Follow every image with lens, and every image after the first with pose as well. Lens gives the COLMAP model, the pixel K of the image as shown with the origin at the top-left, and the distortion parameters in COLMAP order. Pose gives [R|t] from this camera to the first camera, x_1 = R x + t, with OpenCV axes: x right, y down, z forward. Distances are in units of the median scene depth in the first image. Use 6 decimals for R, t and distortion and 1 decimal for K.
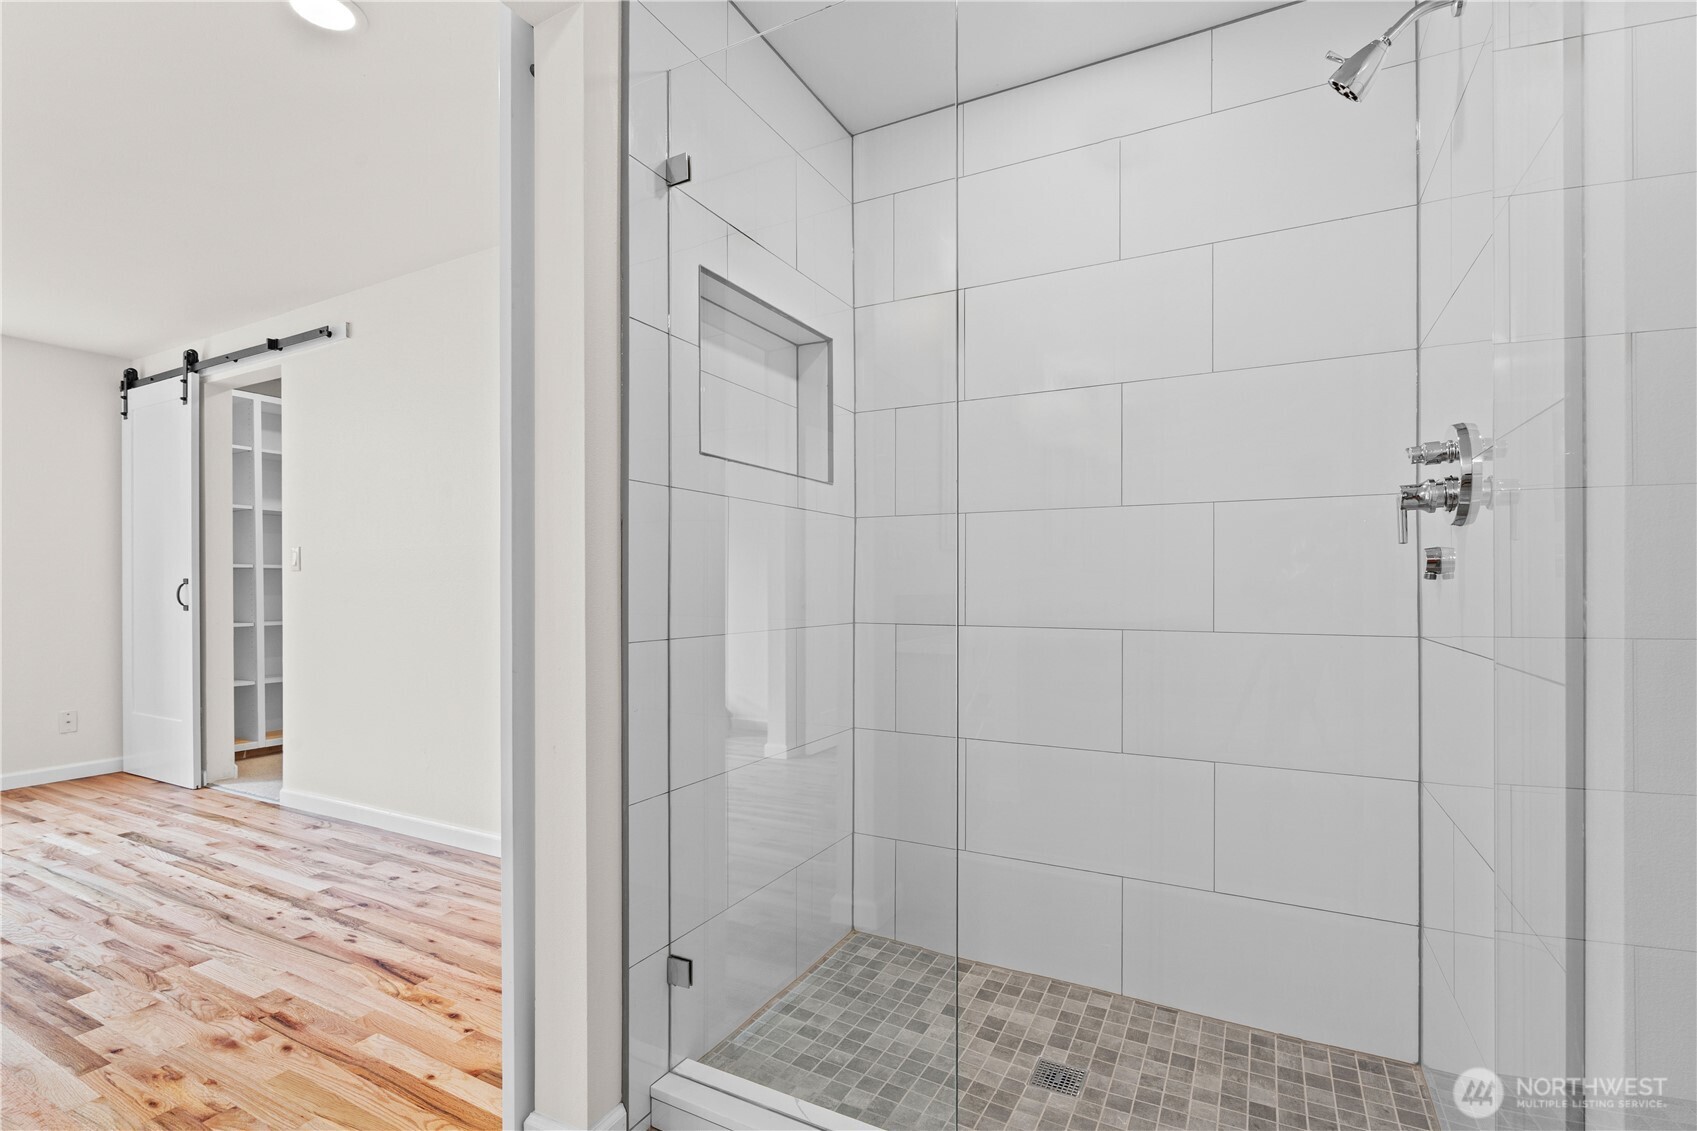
lens RADIAL K [[779.1, 0, 846.5], [0, 779.1, 572.5], [0, 0, 1]] dist [-0.003761, 0.000149]
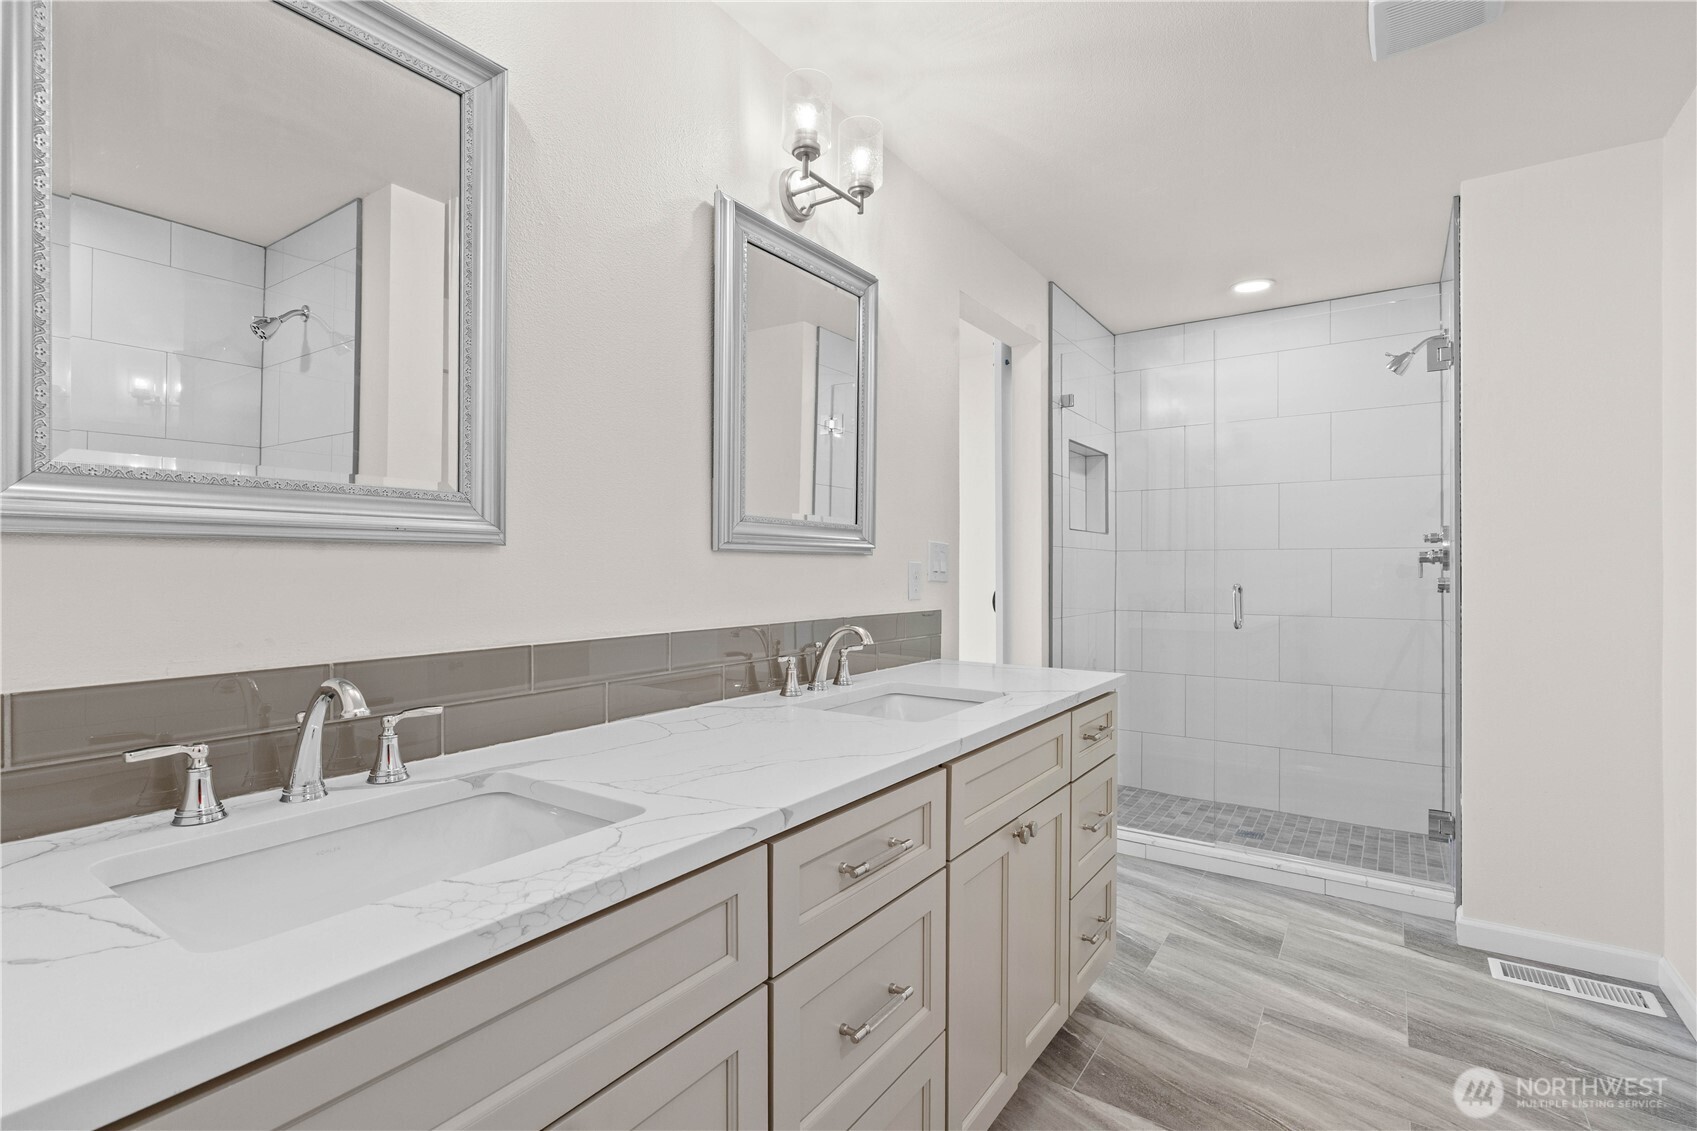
lens RADIAL K [[794.7, 0, 841.8], [0, 794.7, 559.5], [0, 0, 1]] dist [0.000583, -0.000303]
pose [[0.992918, -0.000512, -0.118804, -0.406175], [0.000680, 0.999999, 0.001368, -0.055964], [0.118804, -0.001439, 0.992917, -0.895272]]
